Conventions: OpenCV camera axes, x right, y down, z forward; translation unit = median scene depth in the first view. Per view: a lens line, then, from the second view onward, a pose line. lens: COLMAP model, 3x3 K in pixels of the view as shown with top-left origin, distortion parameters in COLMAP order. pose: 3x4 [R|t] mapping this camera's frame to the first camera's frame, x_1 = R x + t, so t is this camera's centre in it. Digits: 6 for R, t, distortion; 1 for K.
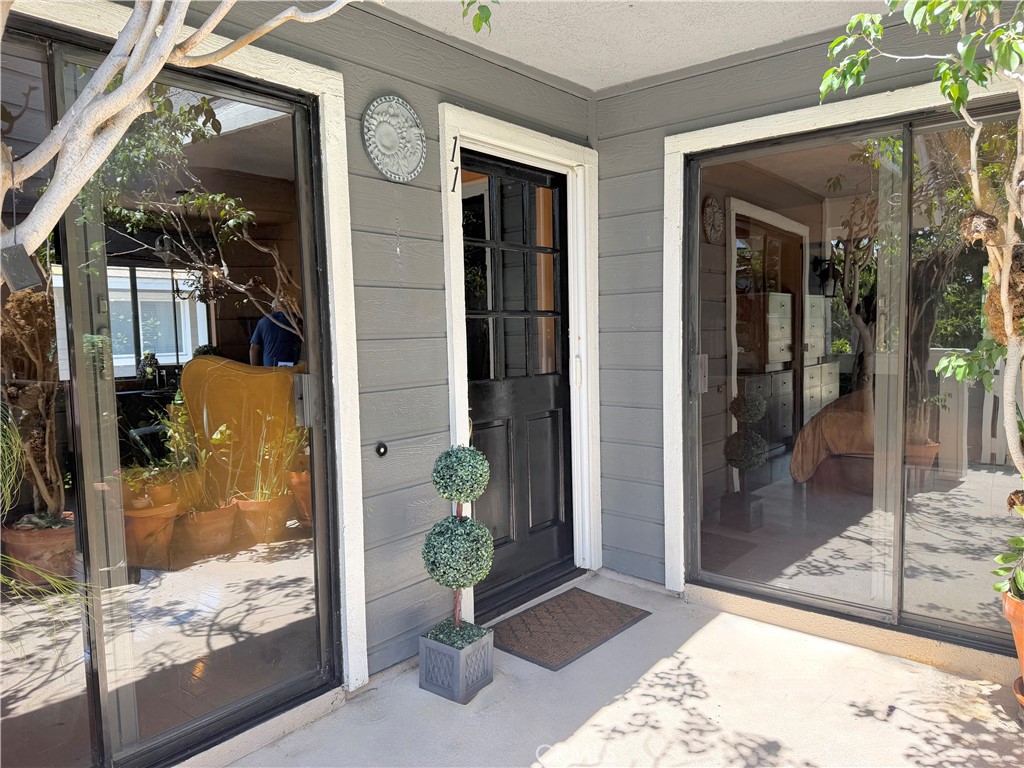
lens RADIAL K [[713.1, 0, 512.2], [0, 713.1, 392.6], [0, 0, 1]] dist [0.114598, -0.108577]
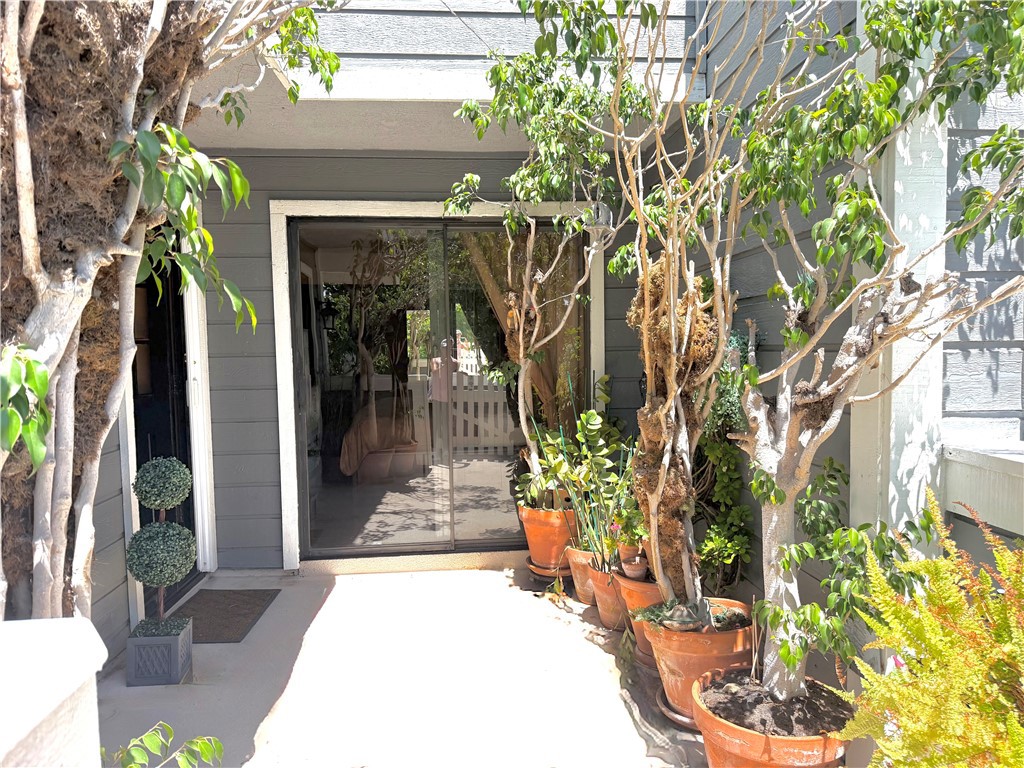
lens RADIAL K [[721.9, 0, 512.0], [0, 721.9, 384.0], [0, 0, 1]] dist [0.008160, 0.000741]
pose [[0.719820, -0.029200, 0.693547, -0.345215], [0.063106, 0.997730, -0.023489, 0.015202], [-0.691287, 0.060675, 0.720029, -0.149848]]
